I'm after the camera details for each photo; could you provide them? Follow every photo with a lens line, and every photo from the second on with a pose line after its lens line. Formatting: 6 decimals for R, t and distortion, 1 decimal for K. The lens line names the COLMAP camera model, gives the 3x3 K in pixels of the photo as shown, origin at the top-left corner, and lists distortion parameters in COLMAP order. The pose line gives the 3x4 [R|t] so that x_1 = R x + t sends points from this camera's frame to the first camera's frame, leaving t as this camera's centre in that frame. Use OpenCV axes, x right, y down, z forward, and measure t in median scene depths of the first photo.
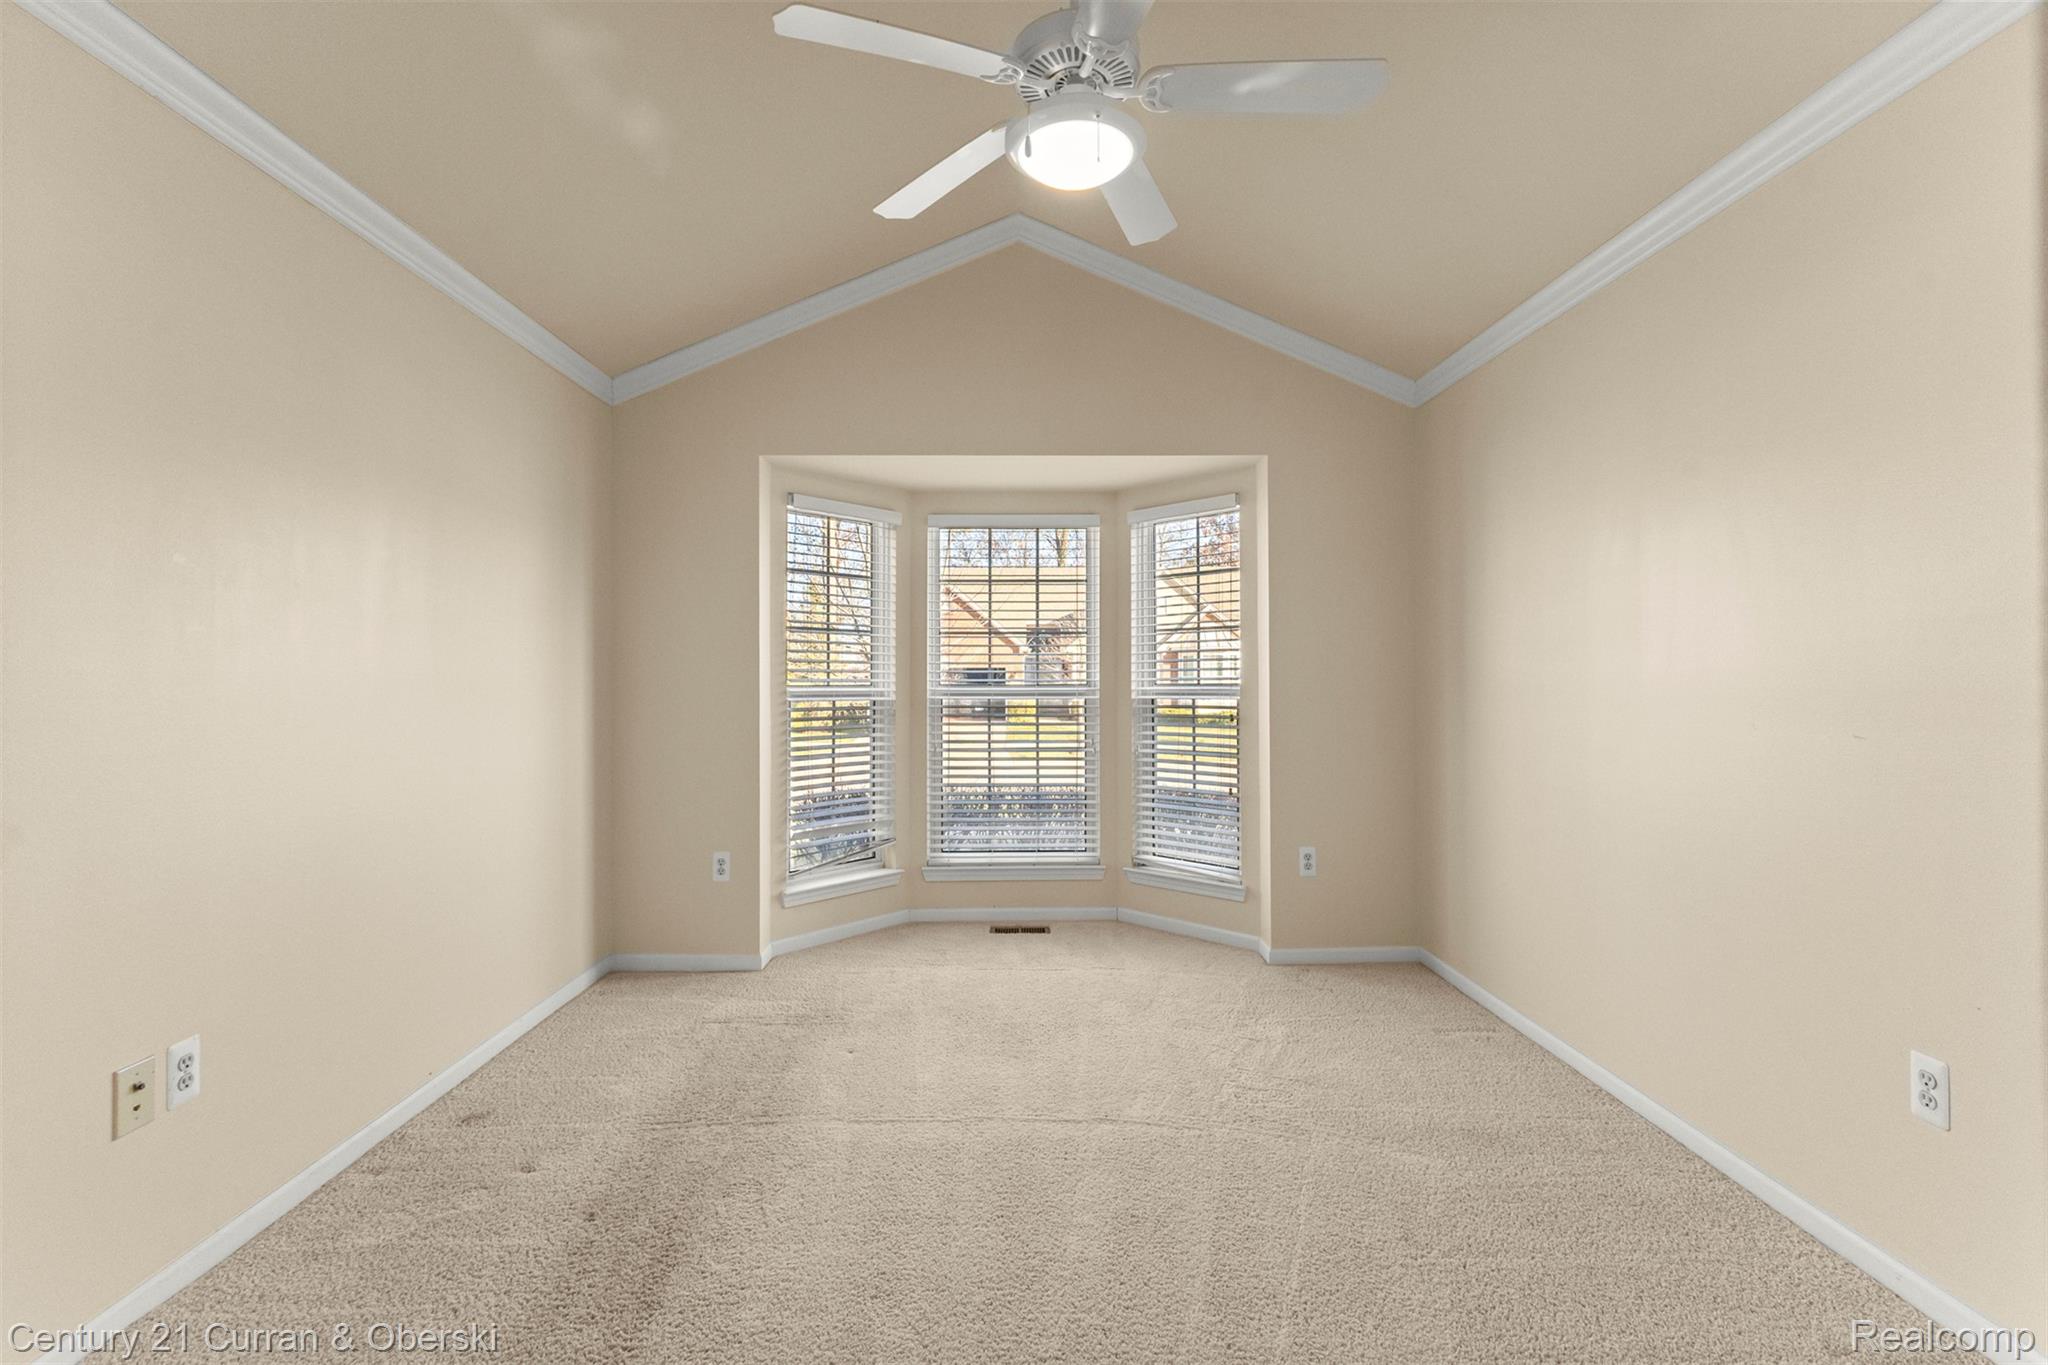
lens RADIAL K [[874.8, 0, 1030.7], [0, 874.8, 691.3], [0, 0, 1]] dist [0.001999, 0.000646]
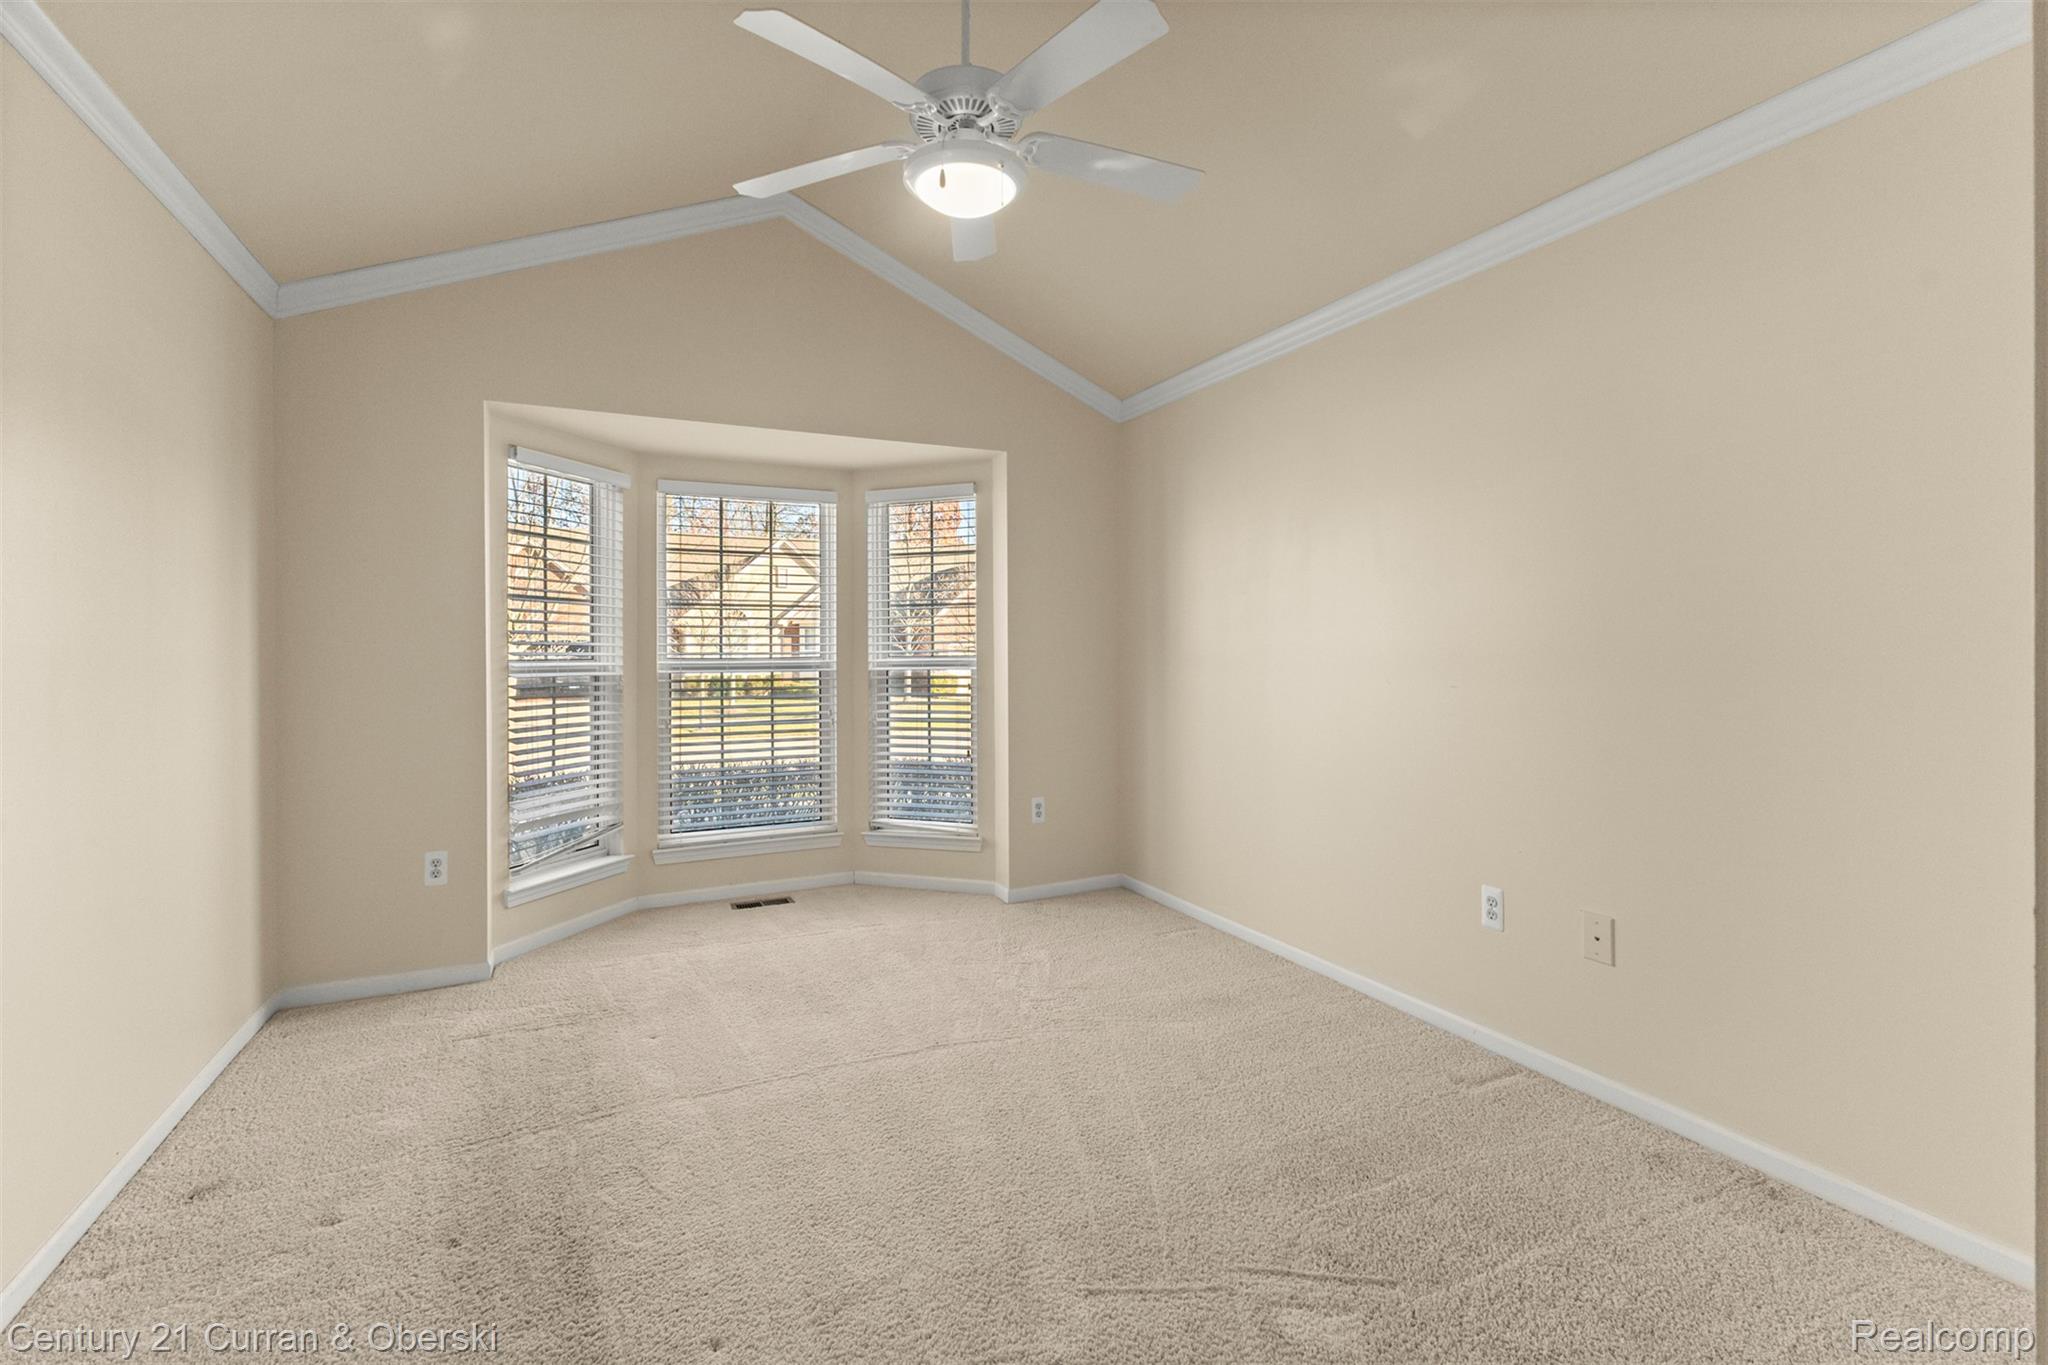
lens RADIAL K [[877.7, 0, 1026.0], [0, 877.7, 683.8], [0, 0, 1]] dist [-0.000747, 0.000185]
pose [[0.908480, -0.019051, 0.417493, -0.180356], [0.009500, 0.999644, 0.024943, -0.000041], [-0.417820, -0.018693, 0.908338, -0.037933]]
